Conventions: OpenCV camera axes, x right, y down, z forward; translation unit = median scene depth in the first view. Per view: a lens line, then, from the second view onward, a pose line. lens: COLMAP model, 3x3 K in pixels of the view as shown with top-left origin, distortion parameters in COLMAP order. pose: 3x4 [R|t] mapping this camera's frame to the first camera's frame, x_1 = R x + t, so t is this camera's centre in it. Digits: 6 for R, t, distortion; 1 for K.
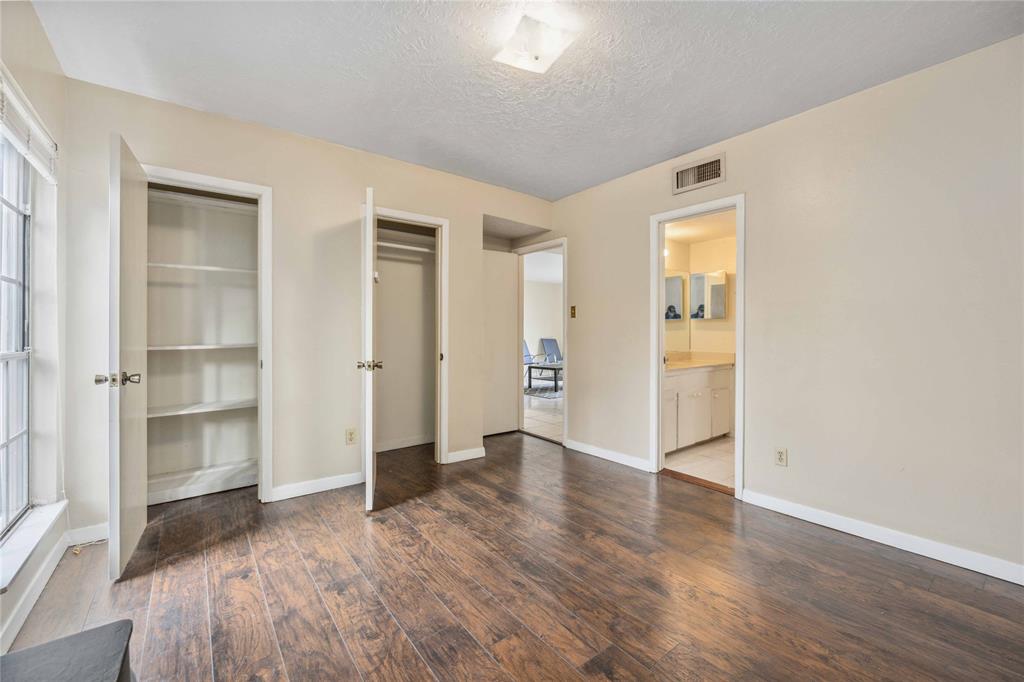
lens RADIAL K [[418.0, 0, 513.0], [0, 418.0, 326.8], [0, 0, 1]] dist [0.019929, -0.000044]
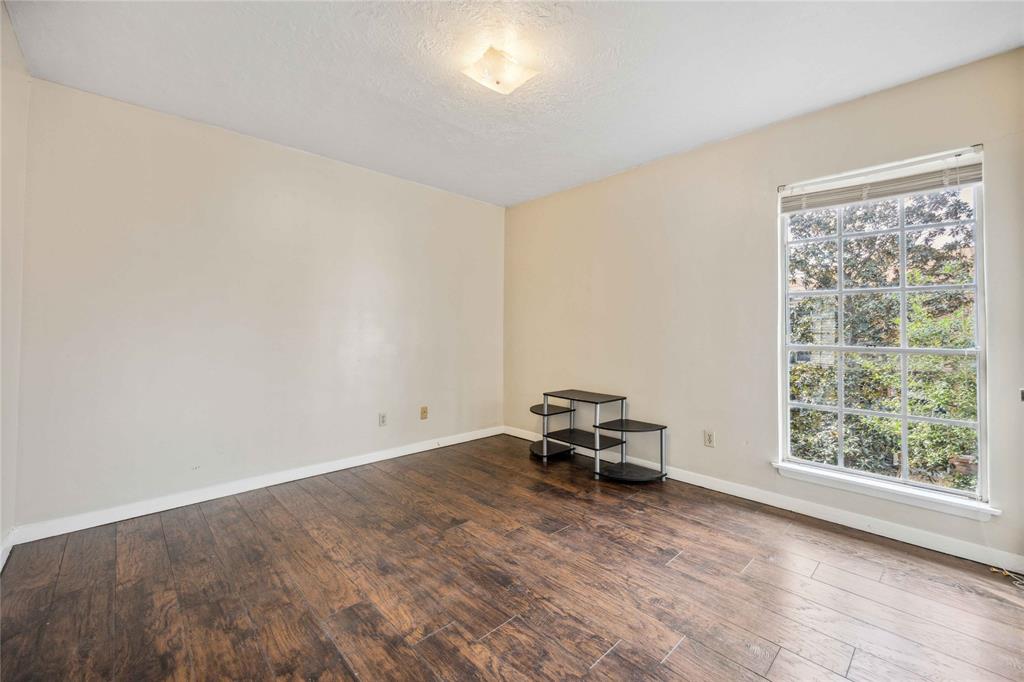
lens RADIAL K [[418.0, 0, 513.0], [0, 418.0, 326.8], [0, 0, 1]] dist [0.019929, -0.000044]
pose [[-0.994912, -0.003740, -0.100683, 0.124953], [-0.002218, 0.999882, -0.015229, 0.022931], [0.100728, -0.014928, -0.994802, 2.167768]]
